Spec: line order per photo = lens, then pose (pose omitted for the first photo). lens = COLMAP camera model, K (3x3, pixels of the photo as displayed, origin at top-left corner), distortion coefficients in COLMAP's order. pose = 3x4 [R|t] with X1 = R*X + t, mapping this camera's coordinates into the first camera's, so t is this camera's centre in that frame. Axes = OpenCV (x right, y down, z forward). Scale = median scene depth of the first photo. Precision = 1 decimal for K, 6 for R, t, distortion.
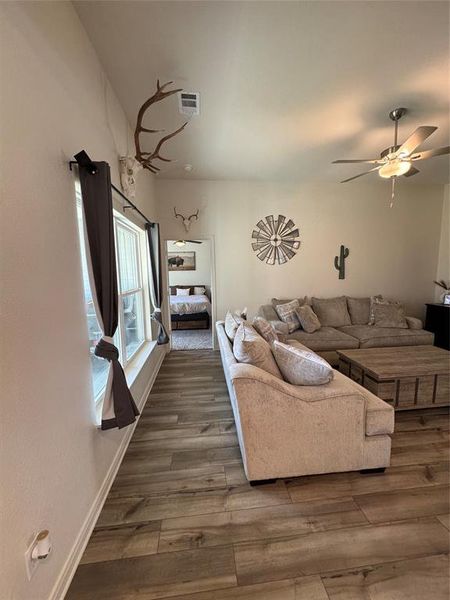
lens RADIAL K [[239.8, 0, 225.0], [0, 239.8, 300.0], [0, 0, 1]] dist [-0.003438, -0.000169]
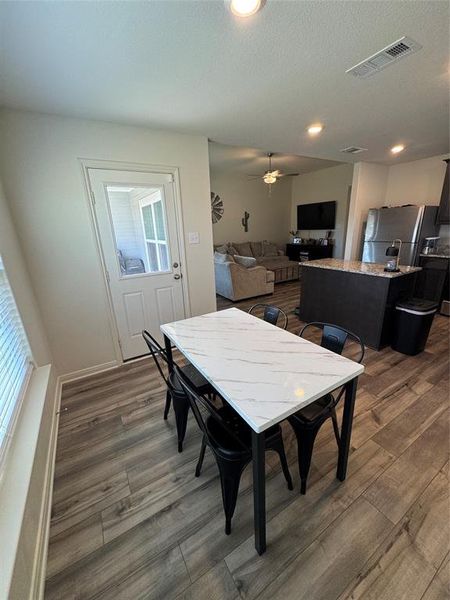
lens RADIAL K [[239.8, 0, 225.0], [0, 239.8, 300.0], [0, 0, 1]] dist [-0.003438, -0.000169]
pose [[0.907142, -0.142222, 0.396064, -0.620754], [0.077389, 0.981488, 0.175190, 0.122208], [-0.413648, -0.128272, 0.901356, -0.851190]]
